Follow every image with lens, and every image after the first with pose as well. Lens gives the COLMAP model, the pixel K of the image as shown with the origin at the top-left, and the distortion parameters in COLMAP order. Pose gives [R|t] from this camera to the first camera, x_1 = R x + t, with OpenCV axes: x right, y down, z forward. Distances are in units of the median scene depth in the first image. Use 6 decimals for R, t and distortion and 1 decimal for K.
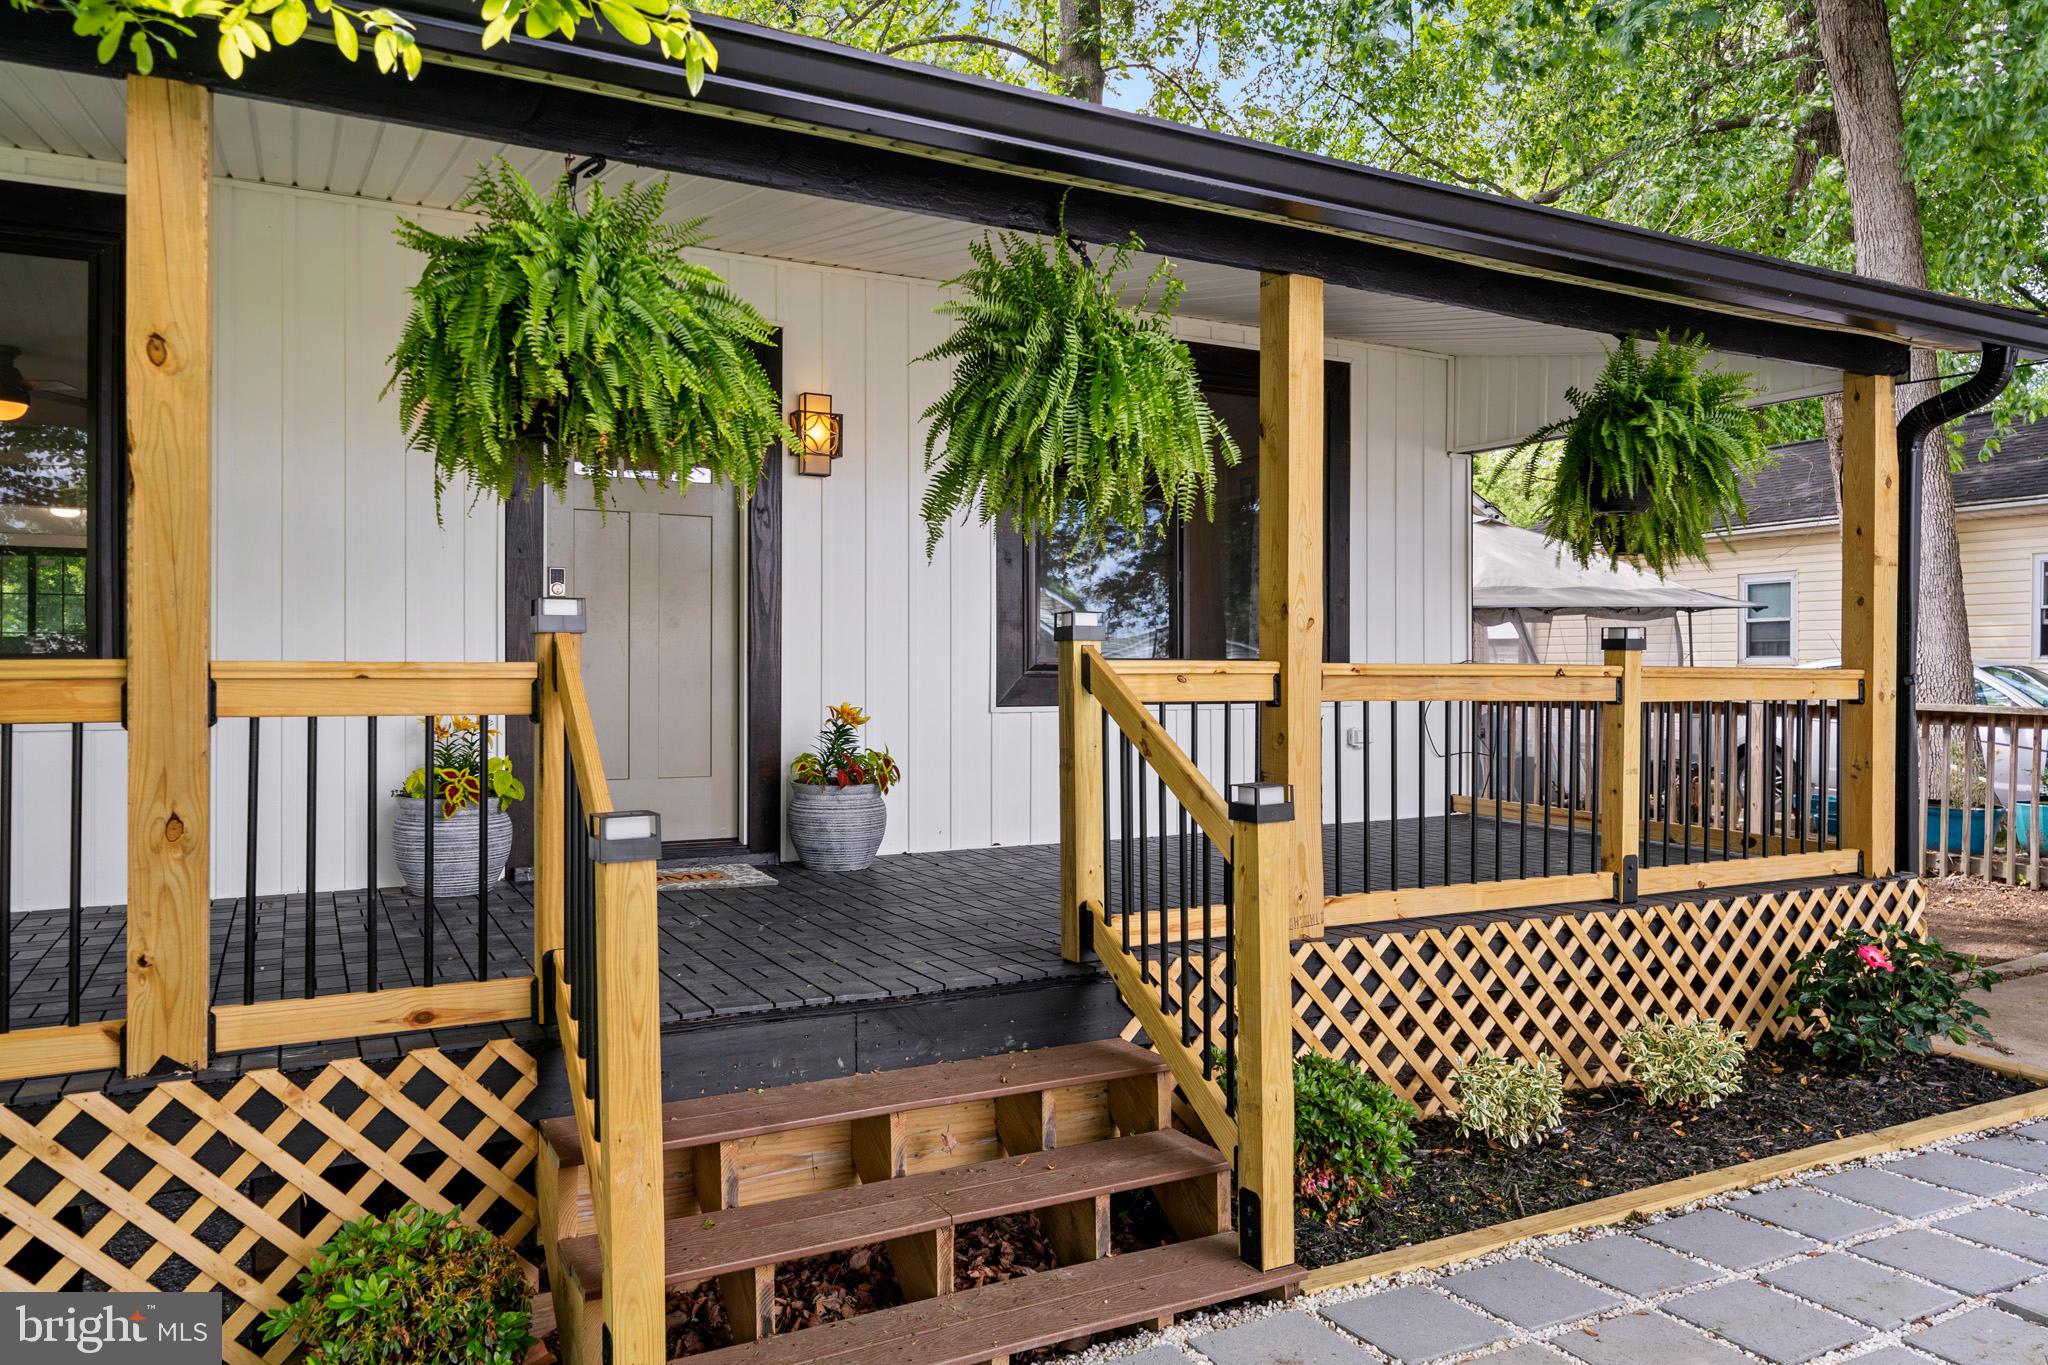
lens RADIAL K [[1408.8, 0, 1019.4], [0, 1408.8, 682.2], [0, 0, 1]] dist [0.003544, 0.006210]
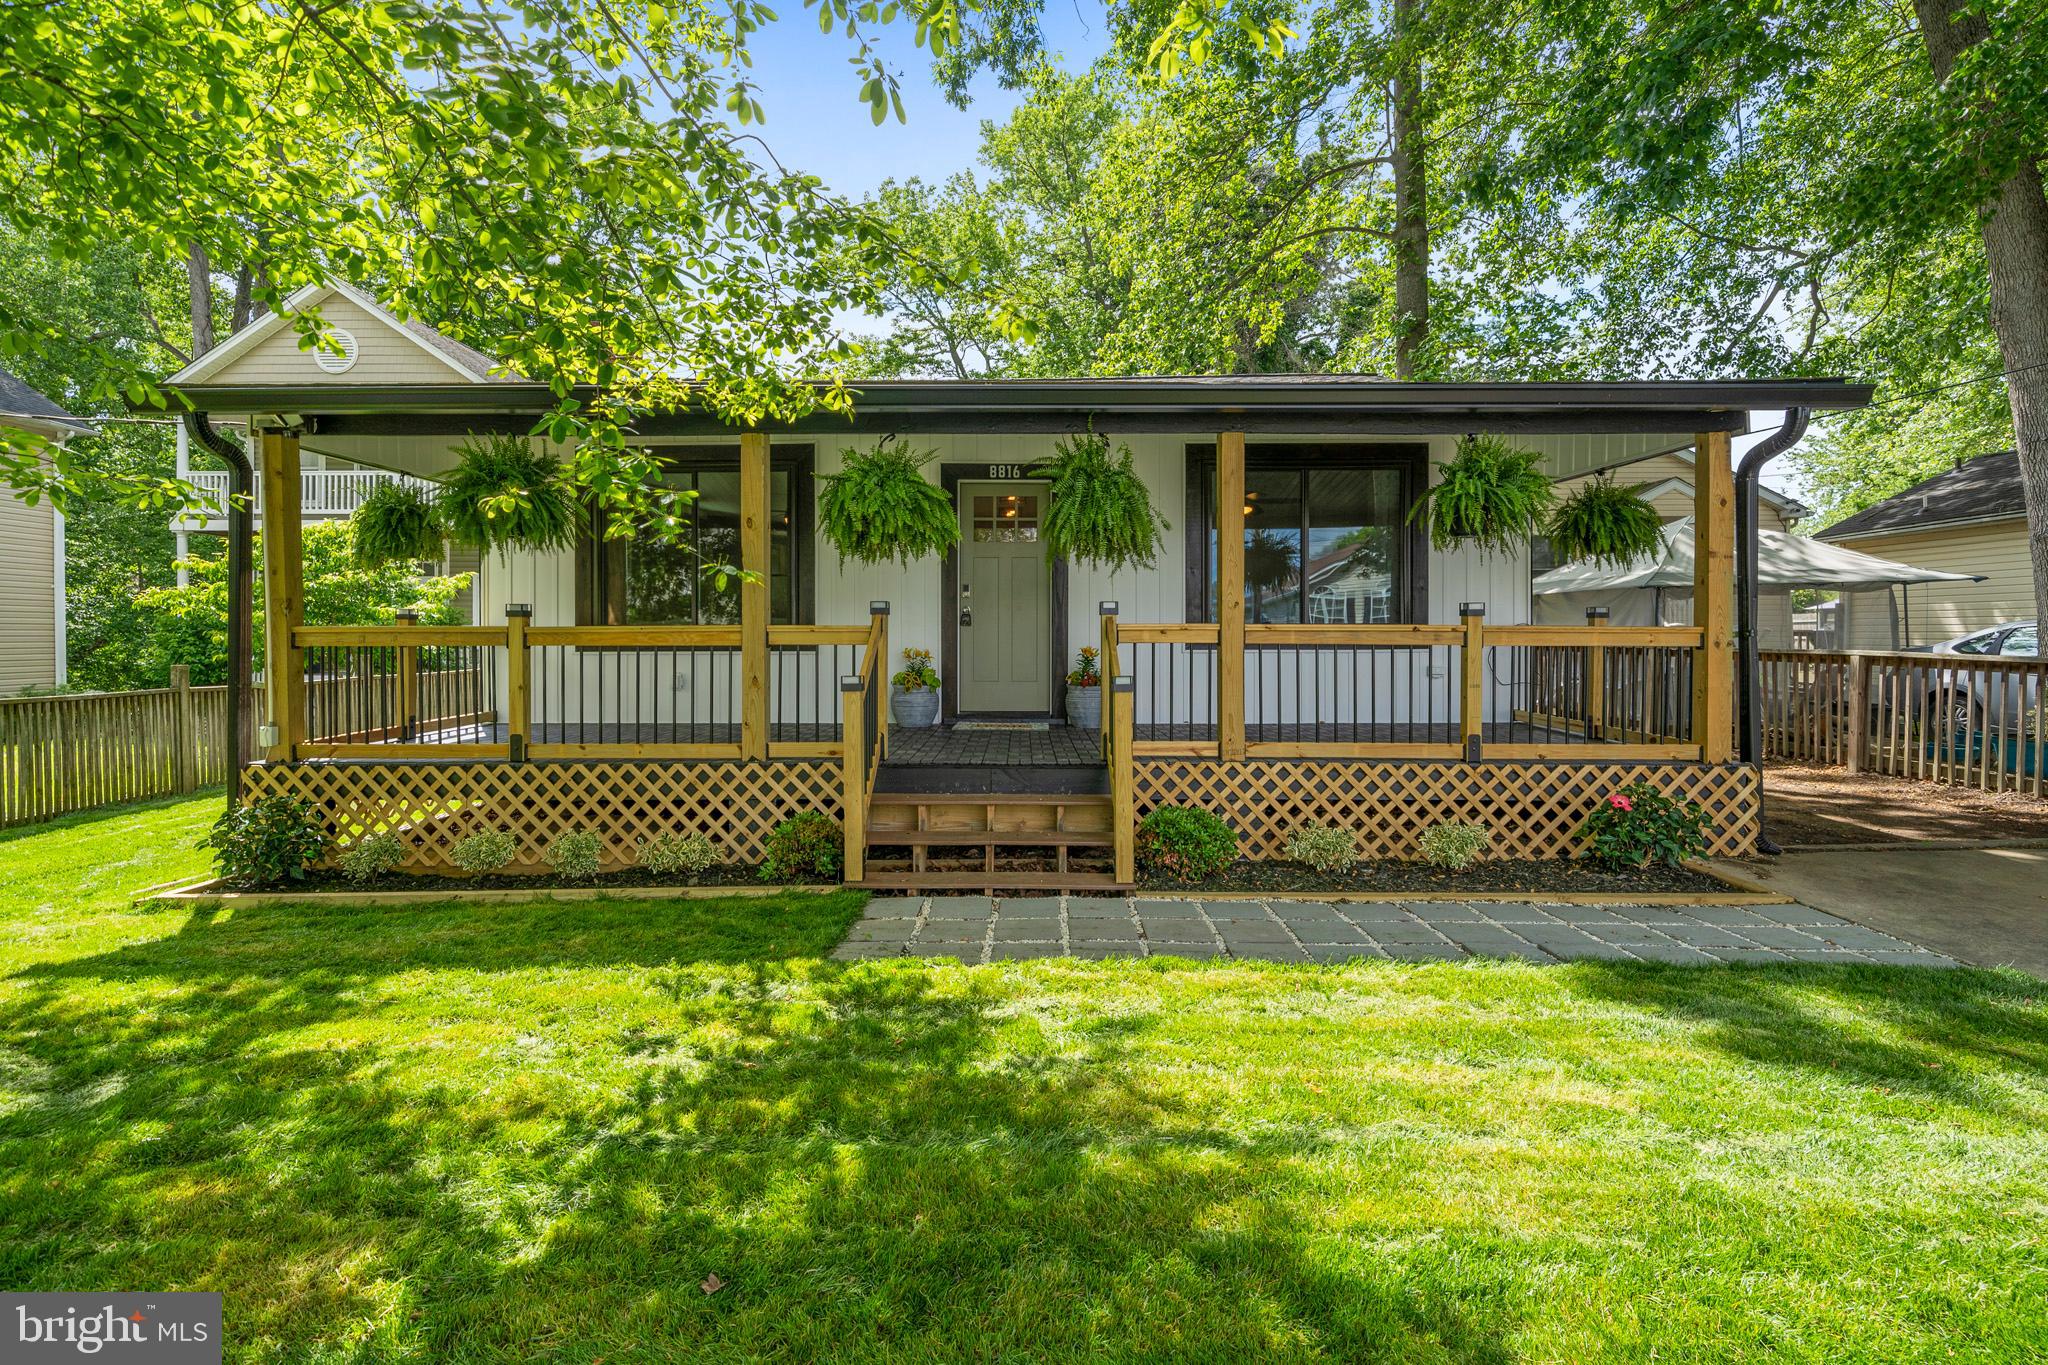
lens RADIAL K [[965.2, 0, 1009.3], [0, 965.2, 648.5], [0, 0, 1]] dist [0.024061, -0.000566]
pose [[0.869647, 0.004595, -0.493653, 0.680010], [-0.004126, 0.999989, 0.002040, 0.022747], [0.493657, 0.000263, 0.869657, -0.401028]]
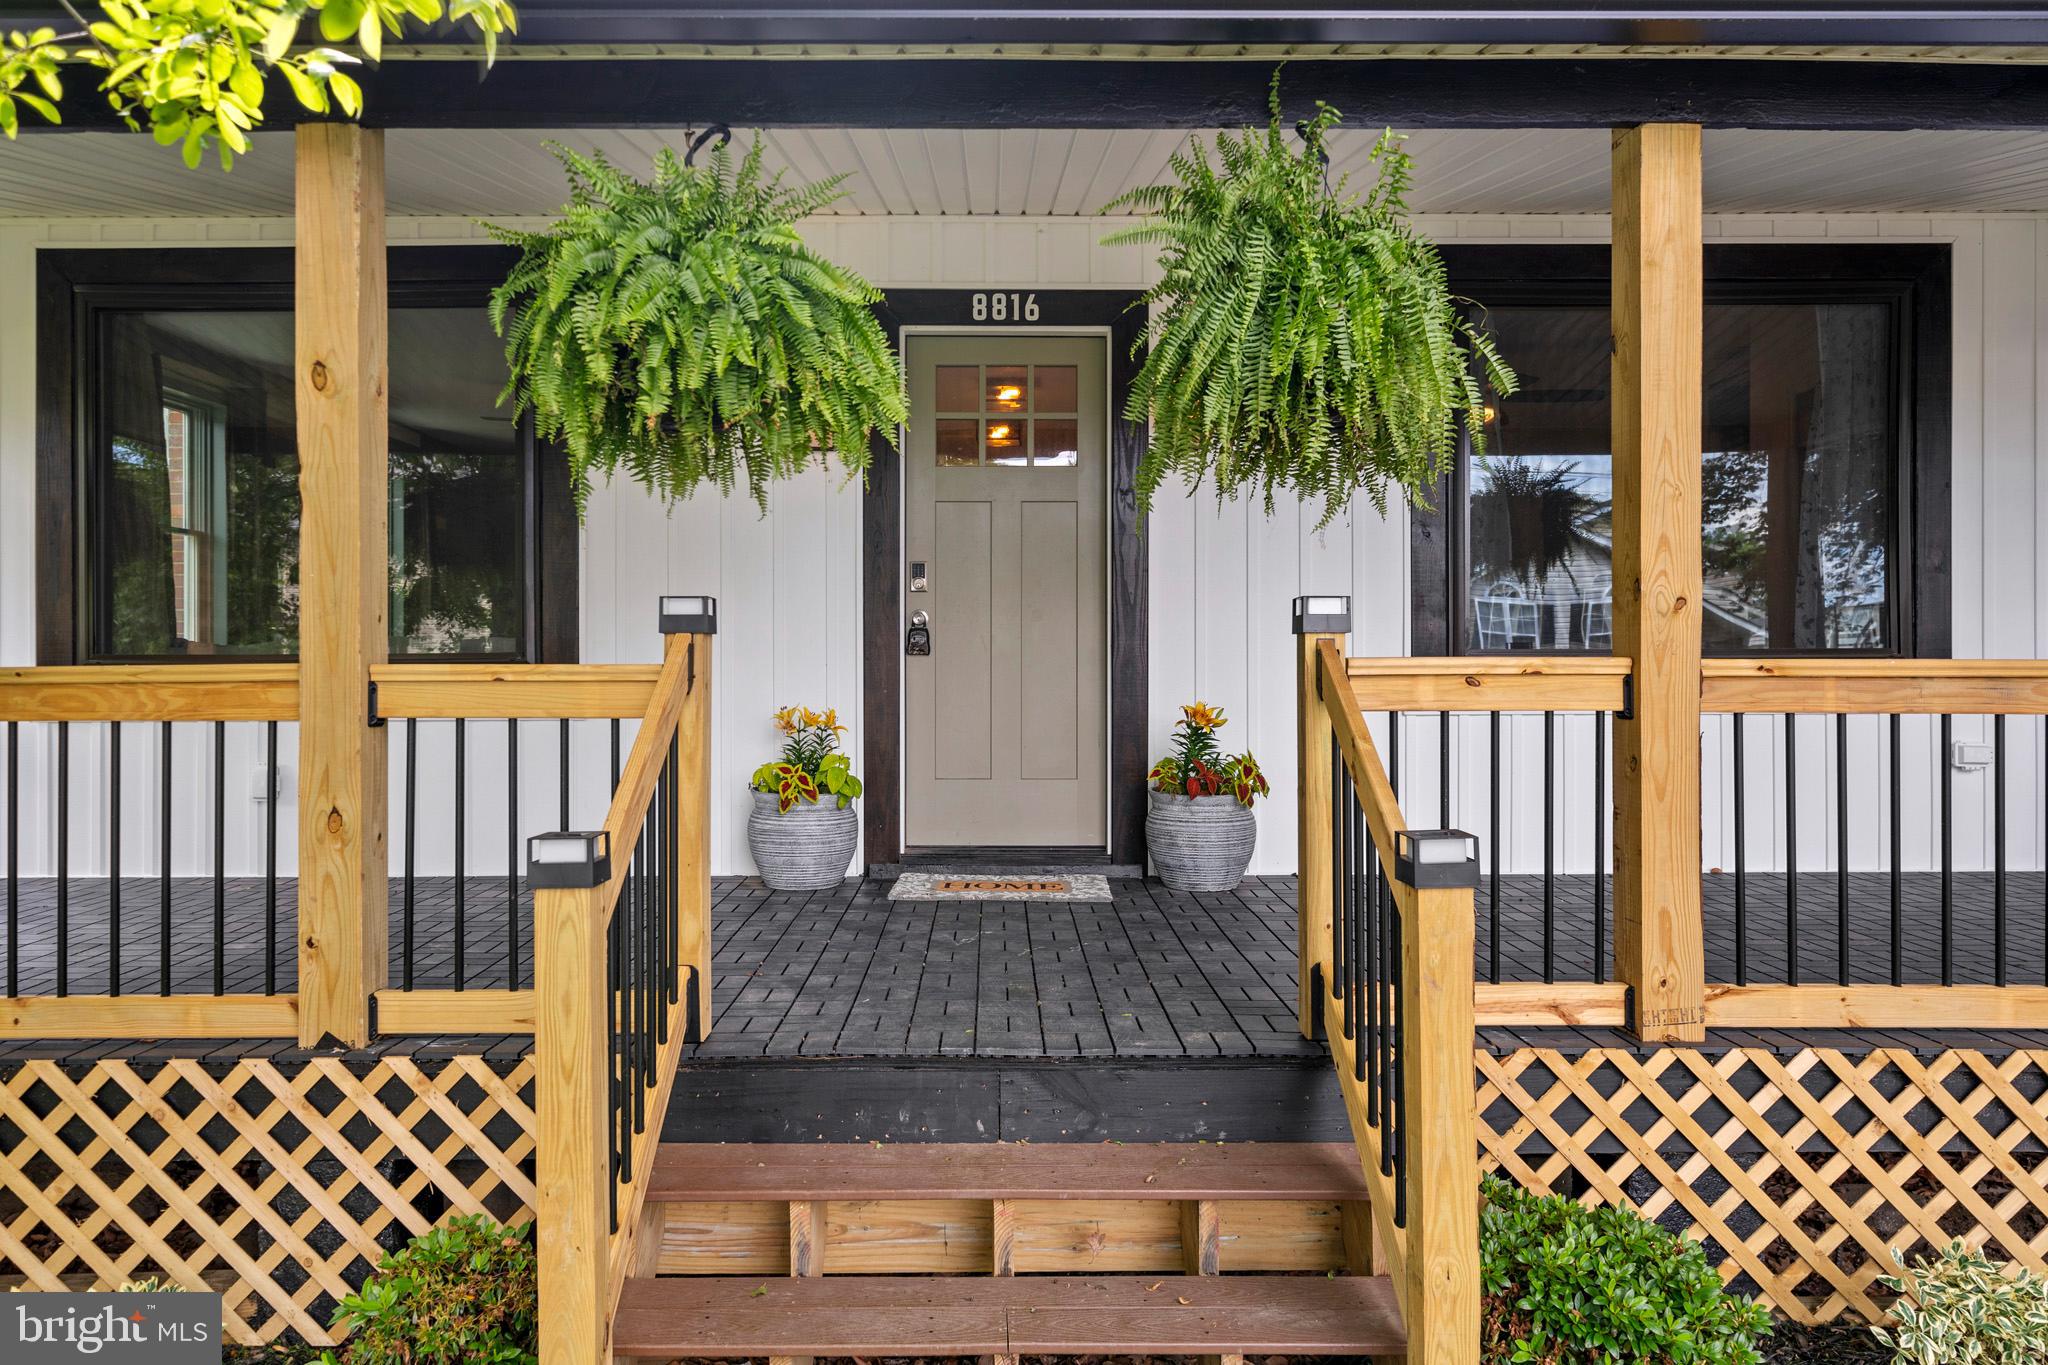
lens RADIAL K [[1408.8, 0, 1009.2], [0, 1408.8, 668.7], [0, 0, 1]] dist [0.003544, 0.006210]
pose [[0.882947, 0.000889, -0.469473, 0.272216], [-0.000959, 1.000000, 0.000091, -0.009789], [0.469472, 0.000370, 0.882947, 0.226265]]
